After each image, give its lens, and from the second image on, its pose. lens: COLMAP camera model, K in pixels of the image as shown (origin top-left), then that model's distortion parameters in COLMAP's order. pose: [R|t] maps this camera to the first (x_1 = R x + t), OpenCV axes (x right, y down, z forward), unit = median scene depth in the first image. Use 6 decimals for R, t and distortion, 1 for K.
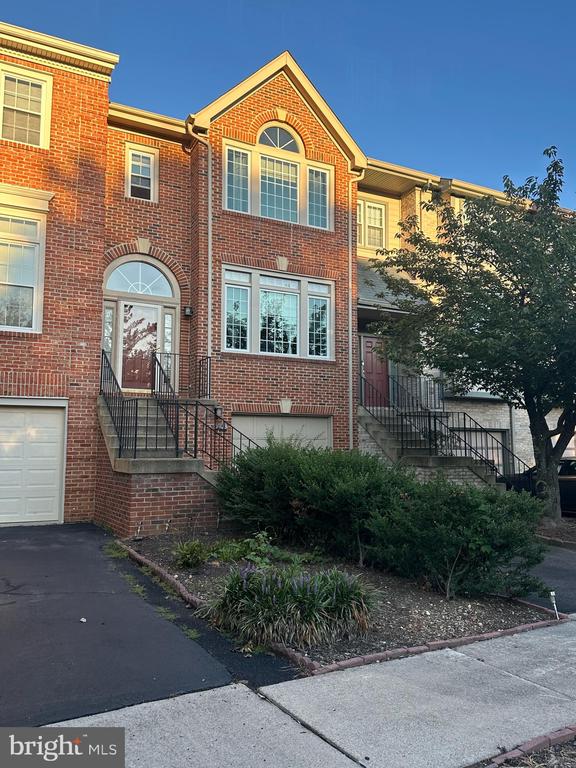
lens RADIAL K [[636.0, 0, 289.1], [0, 636.0, 388.4], [0, 0, 1]] dist [0.057695, -0.039674]
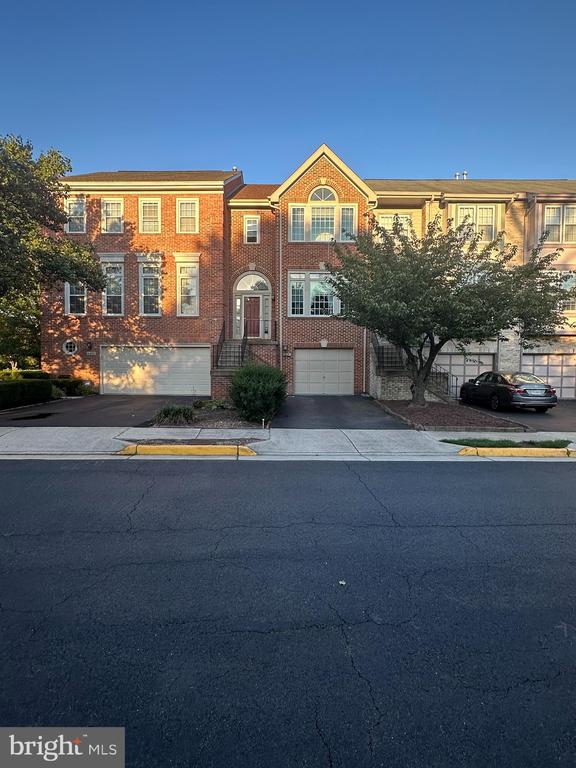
lens RADIAL K [[425.7, 0, 285.3], [0, 425.7, 383.8], [0, 0, 1]] dist [0.002306, 0.000592]
pose [[0.873368, 0.024589, -0.486440, 0.526305], [0.044235, 0.990593, 0.129495, -0.022211], [0.485048, -0.134614, 0.864065, -0.176334]]
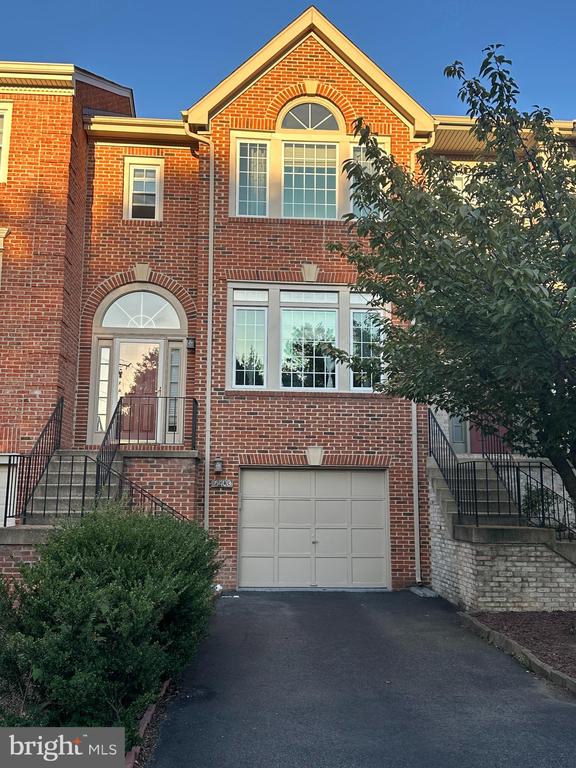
lens RADIAL K [[776.1, 0, 285.3], [0, 776.1, 382.6], [0, 0, 1]] dist [0.095244, 0.000000]
pose [[0.908218, -0.061221, -0.413994, 0.361814], [0.034272, 0.996800, -0.072220, 0.006140], [0.417091, 0.051404, 0.907410, 0.135304]]
